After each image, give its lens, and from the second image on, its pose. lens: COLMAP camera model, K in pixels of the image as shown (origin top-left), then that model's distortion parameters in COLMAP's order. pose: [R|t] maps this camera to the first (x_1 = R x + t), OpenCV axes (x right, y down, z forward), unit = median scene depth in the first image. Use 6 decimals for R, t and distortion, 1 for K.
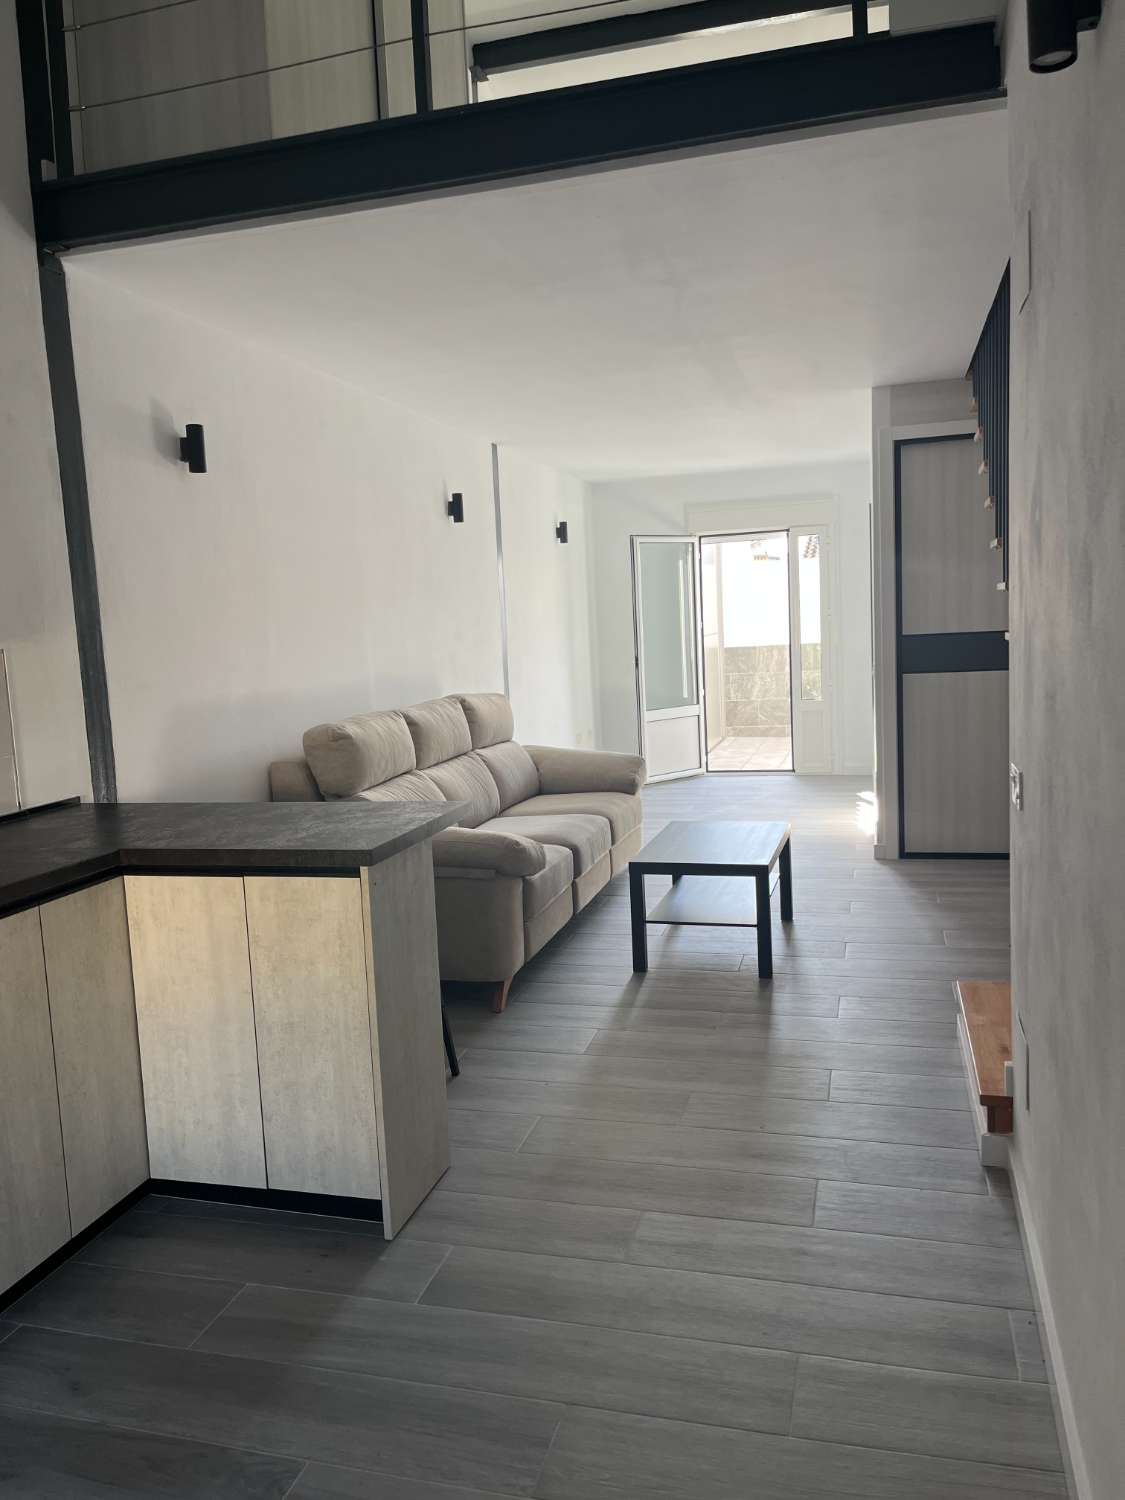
lens RADIAL K [[1136.5, 0, 558.5], [0, 1136.5, 758.4], [0, 0, 1]] dist [0.060790, -0.080700]
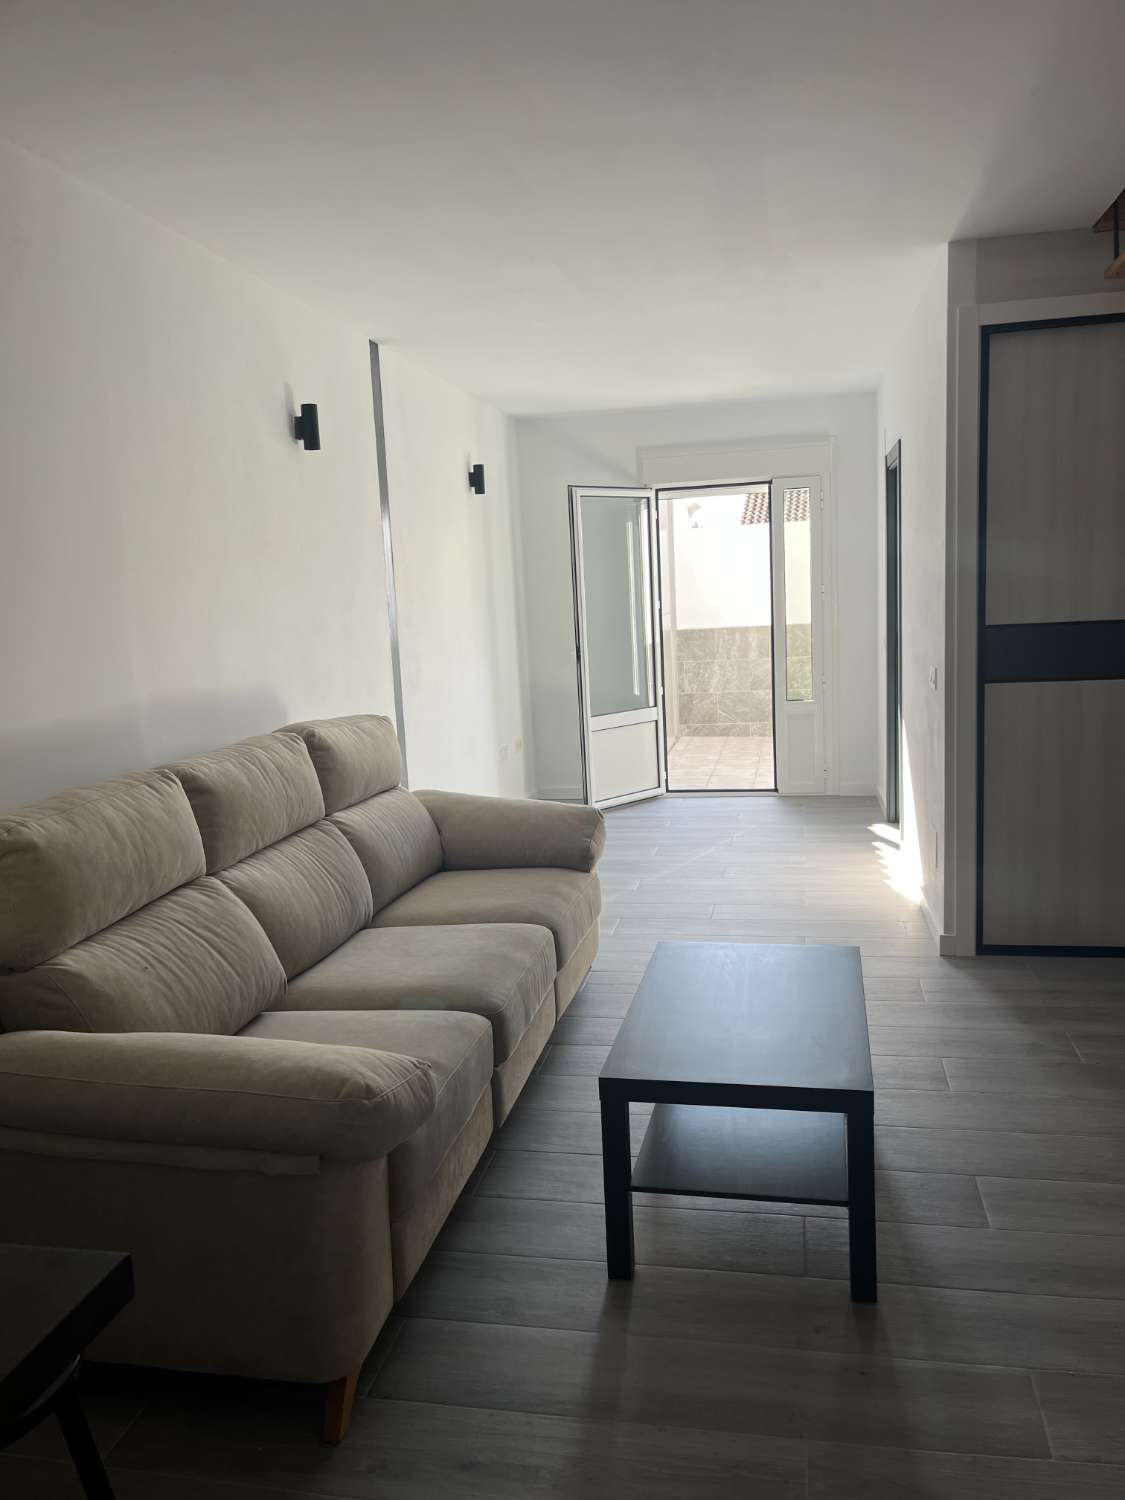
lens RADIAL K [[1122.3, 0, 585.5], [0, 1122.3, 770.0], [0, 0, 1]] dist [0.043123, -0.080297]
pose [[0.995983, -0.012297, 0.088691, 0.008493], [0.009171, 0.999325, 0.035570, -0.047692], [-0.089069, -0.034614, 0.995424, 0.352797]]
